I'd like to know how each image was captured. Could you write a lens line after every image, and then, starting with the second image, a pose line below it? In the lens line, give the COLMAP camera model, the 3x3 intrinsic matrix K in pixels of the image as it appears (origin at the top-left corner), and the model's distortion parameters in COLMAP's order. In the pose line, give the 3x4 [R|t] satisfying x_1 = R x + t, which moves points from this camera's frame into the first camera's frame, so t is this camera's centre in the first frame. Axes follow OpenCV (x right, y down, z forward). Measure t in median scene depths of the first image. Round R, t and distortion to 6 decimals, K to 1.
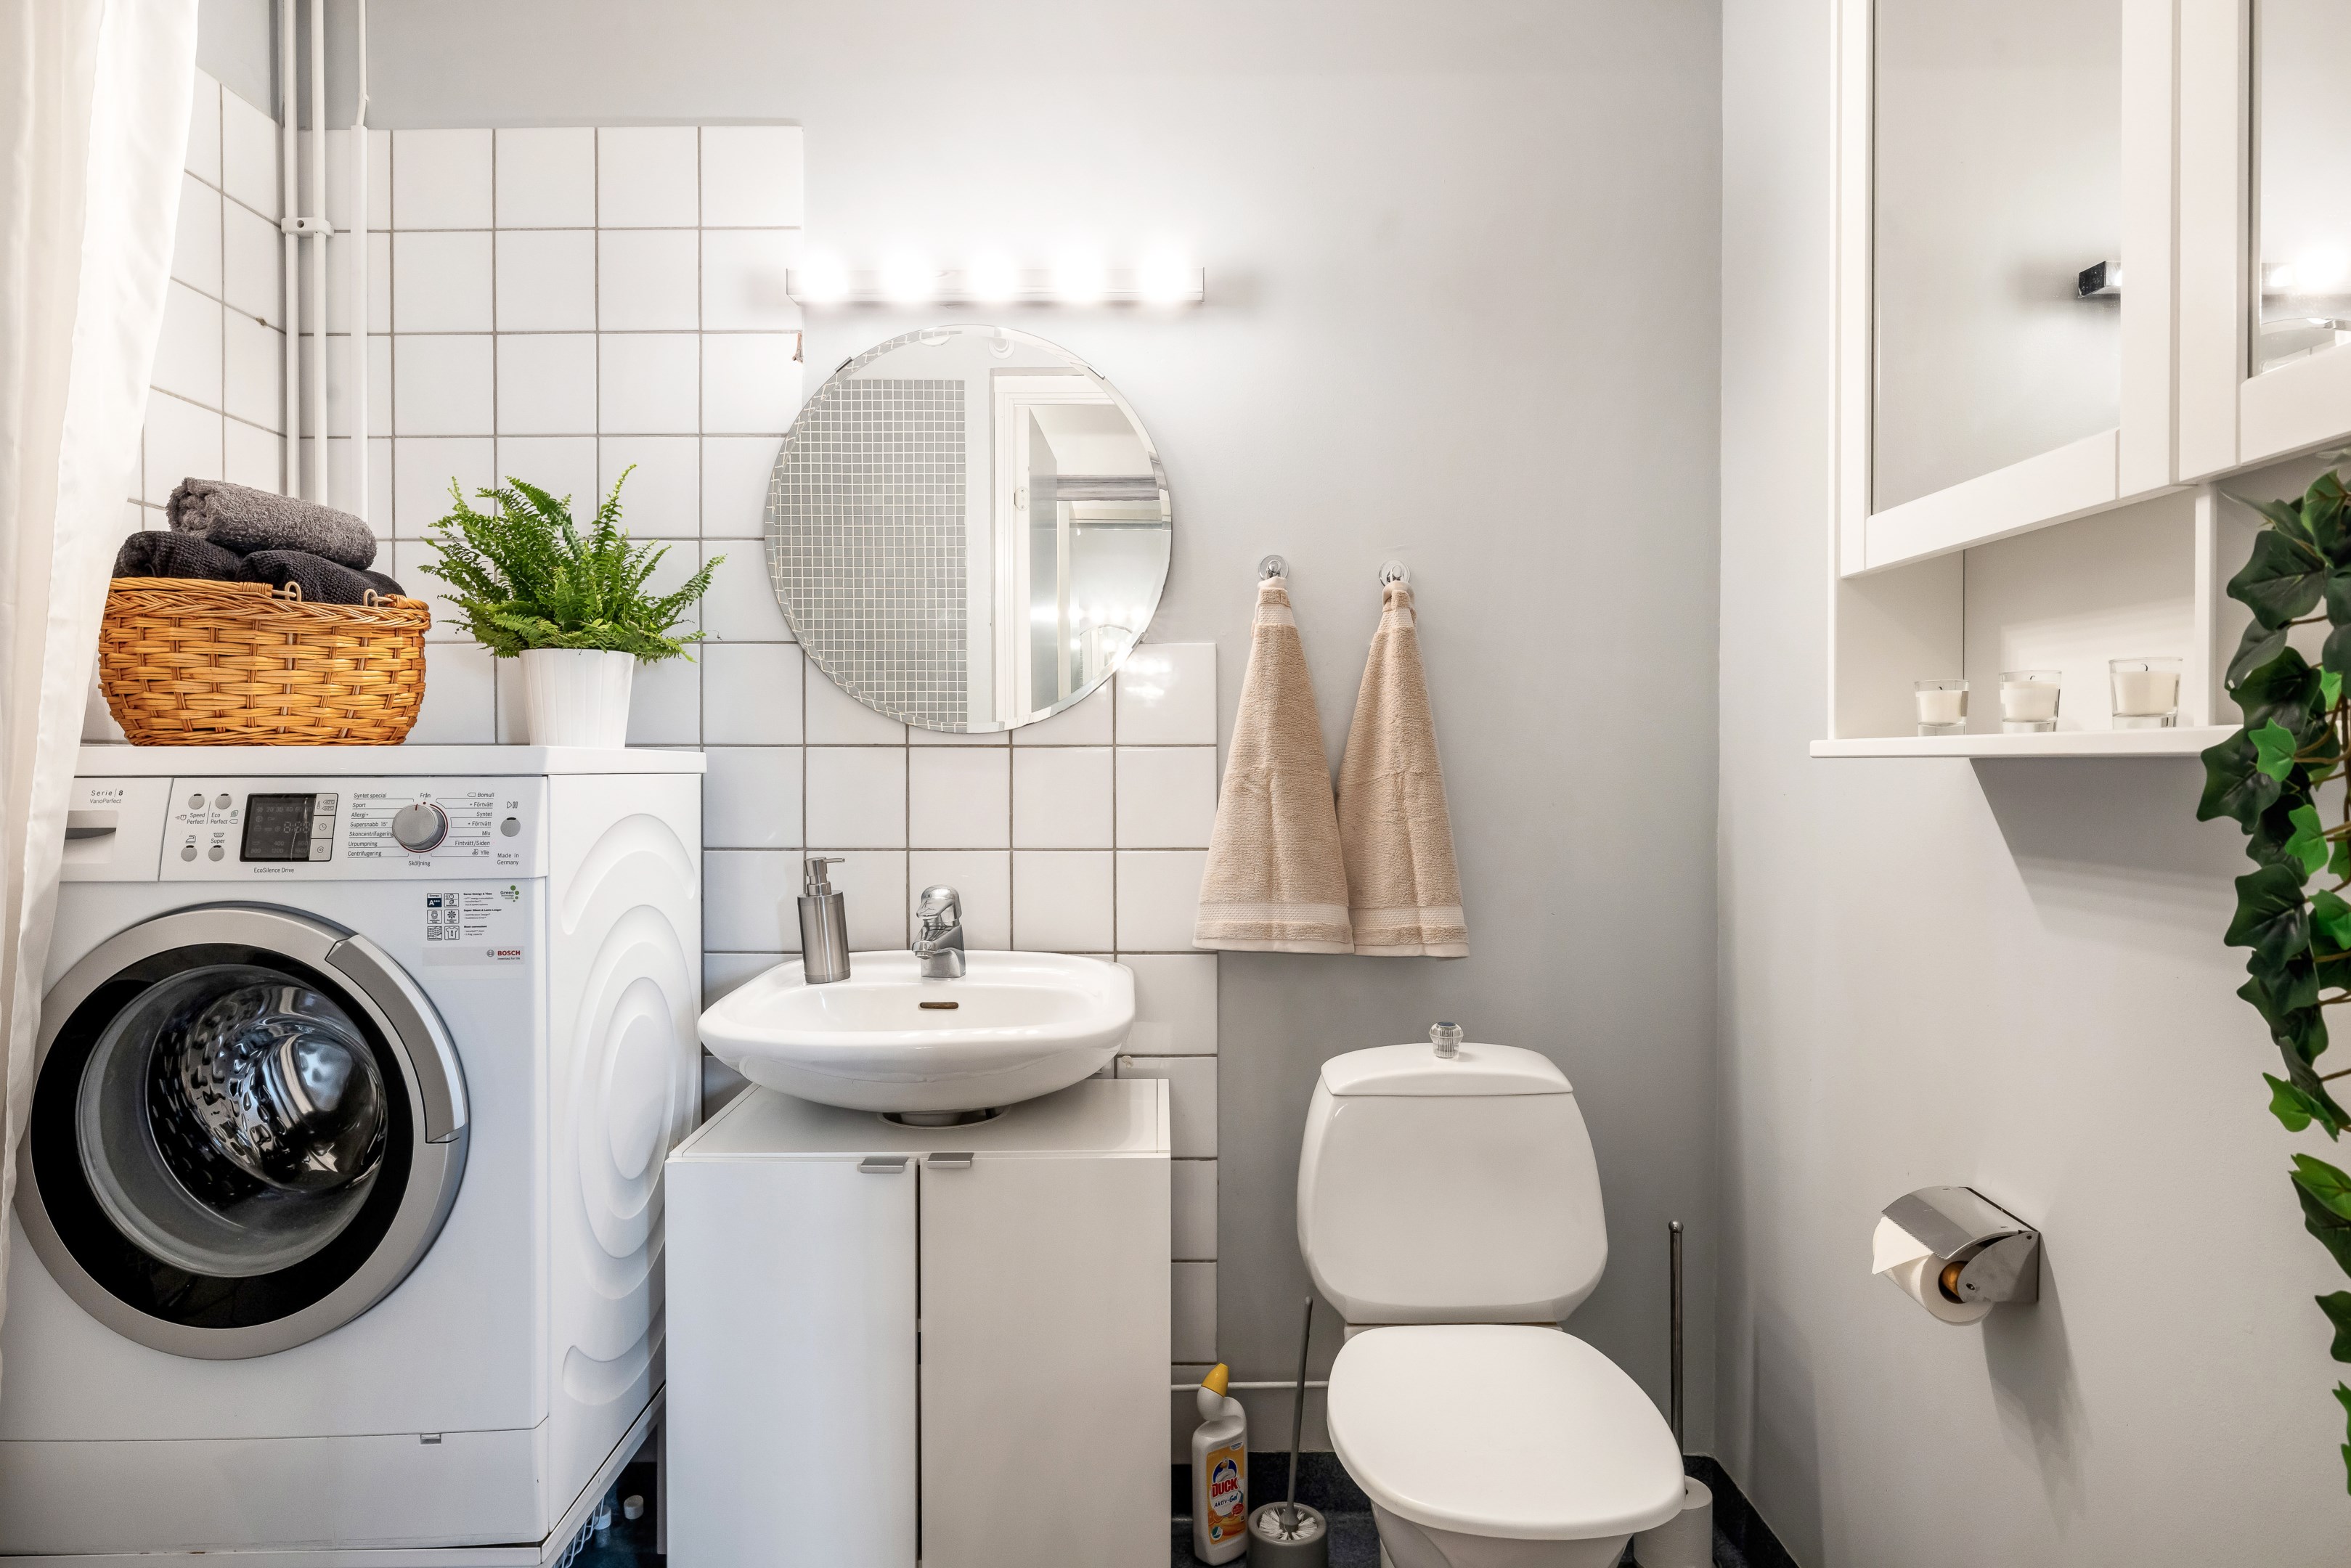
lens RADIAL K [[1470.6, 0, 1173.4], [0, 1470.6, 784.9], [0, 0, 1]] dist [0.001939, 0.005222]
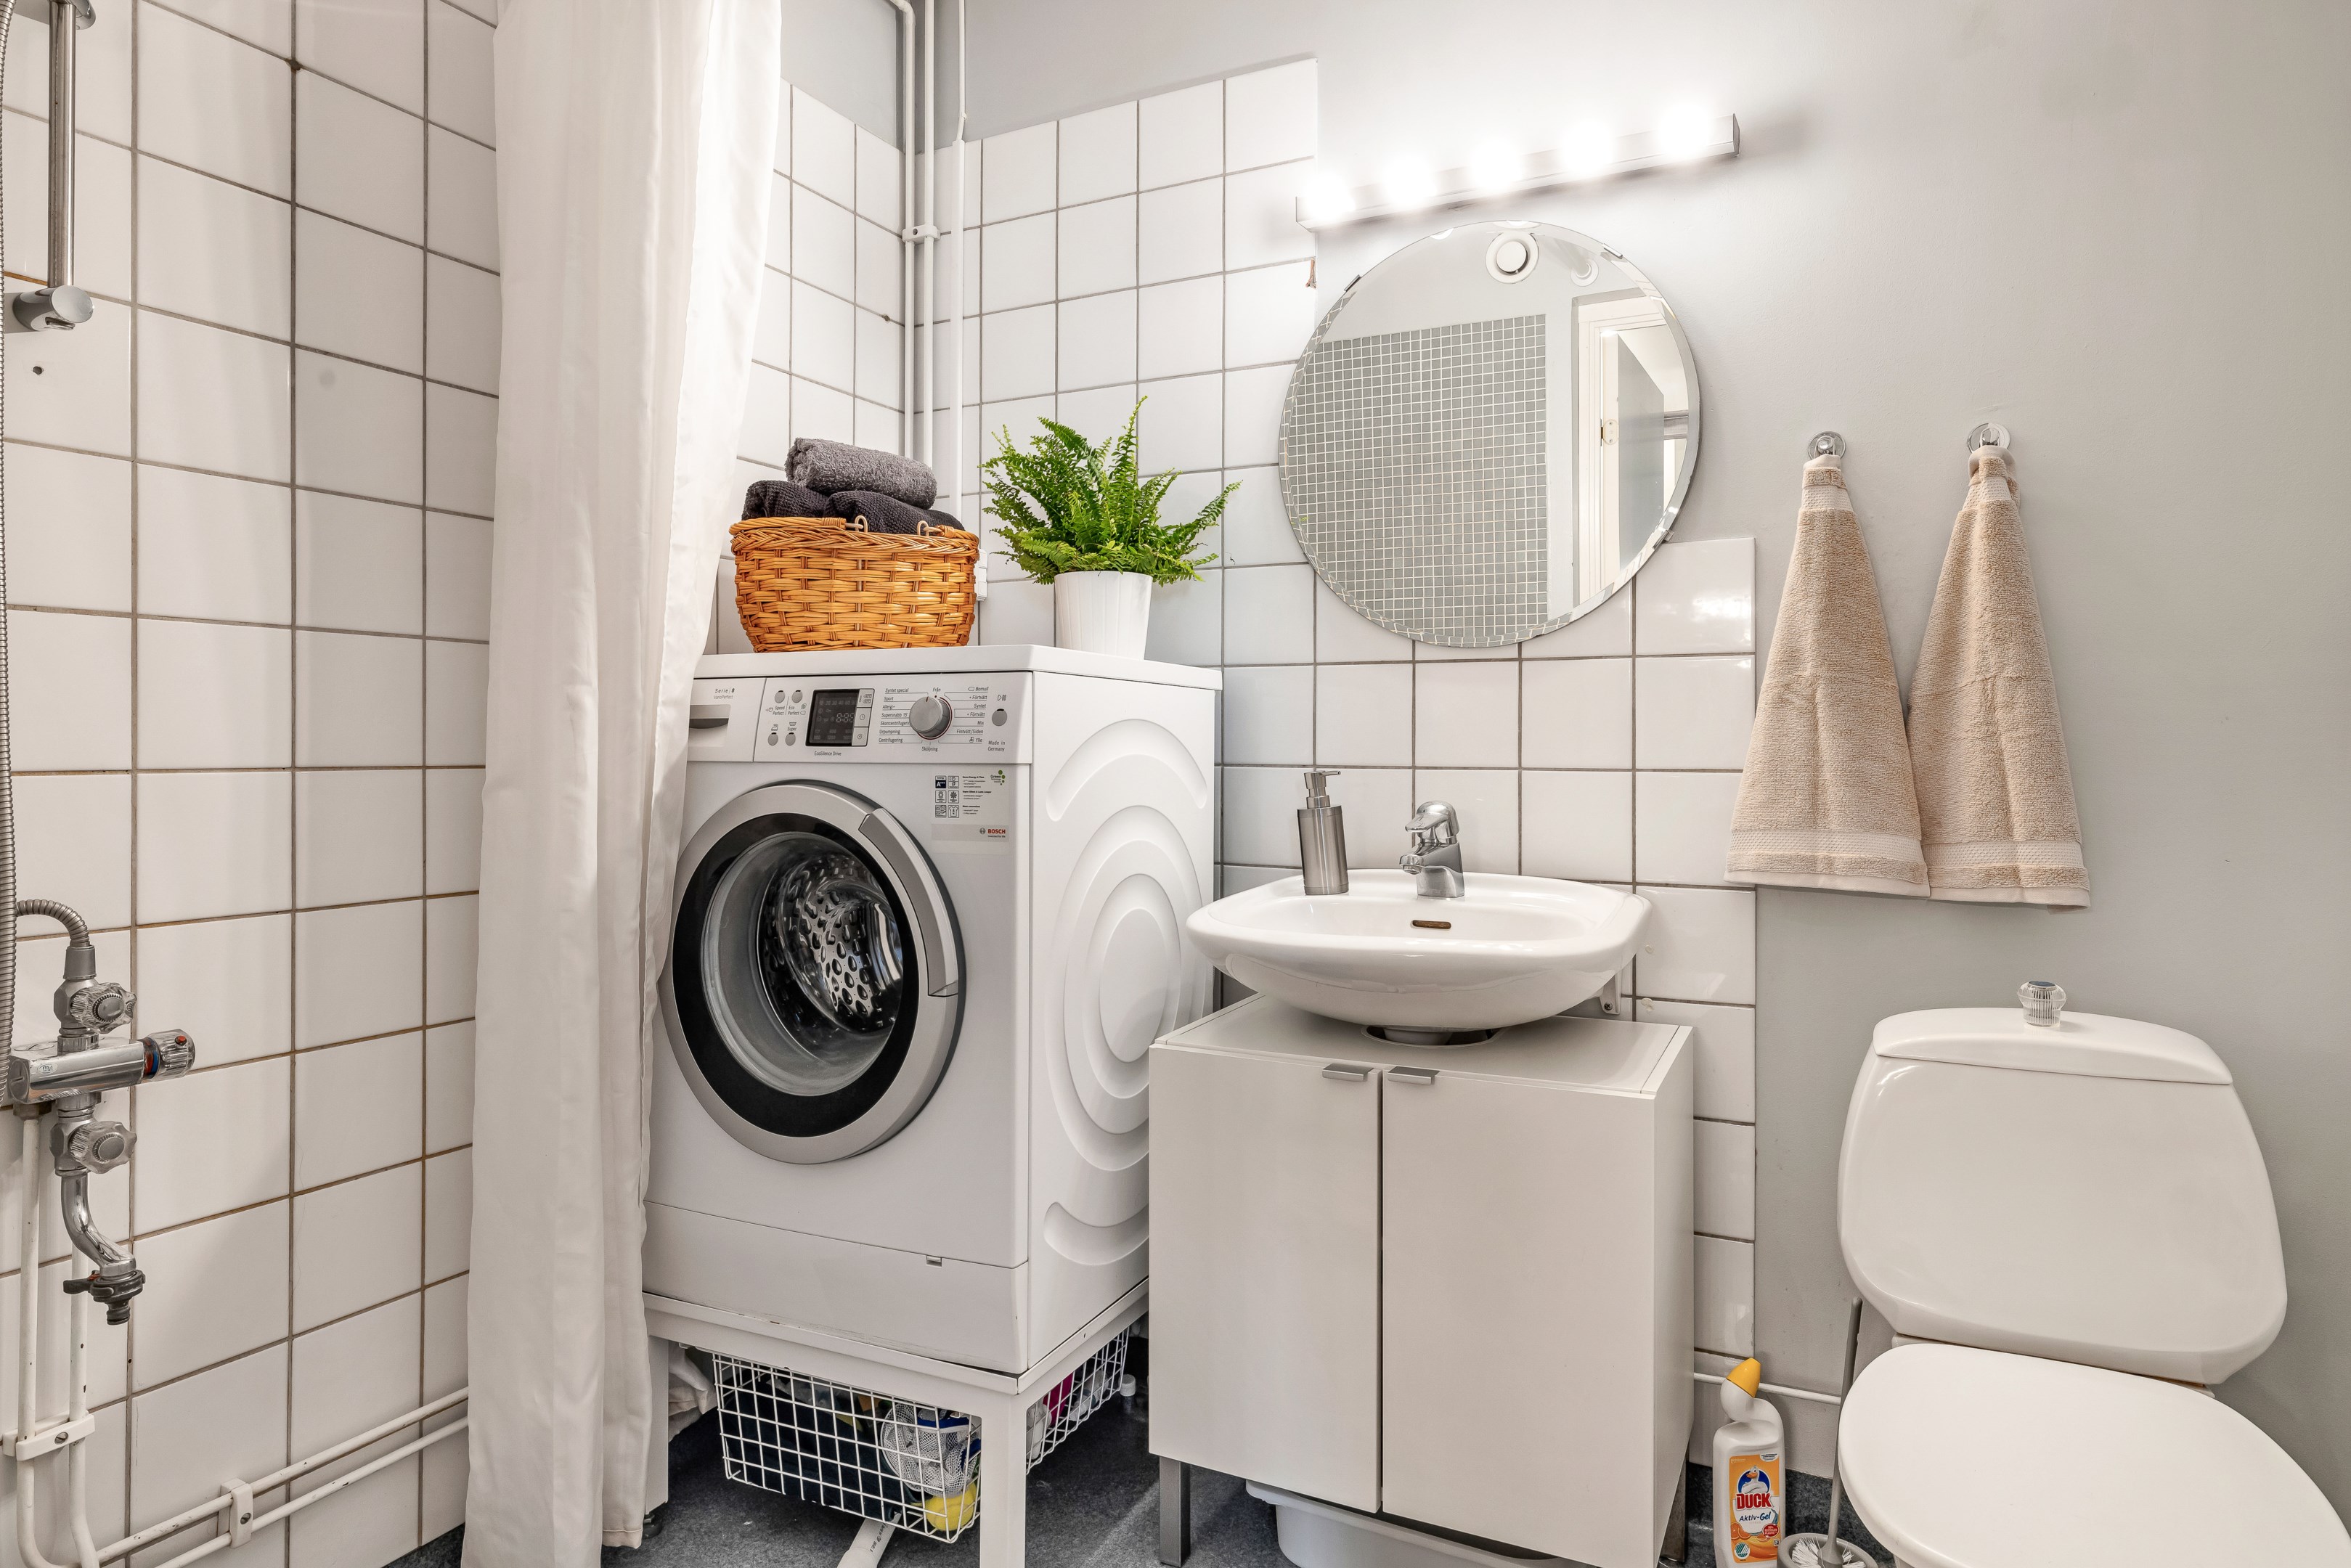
lens RADIAL K [[1430.1, 0, 1182.5], [0, 1430.1, 762.4], [0, 0, 1]] dist [0.002829, -0.000753]
pose [[0.885423, 0.004253, -0.464766, 0.131986], [-0.013089, 0.999790, -0.015787, 0.059975], [0.464601, 0.020062, 0.885293, 0.087175]]
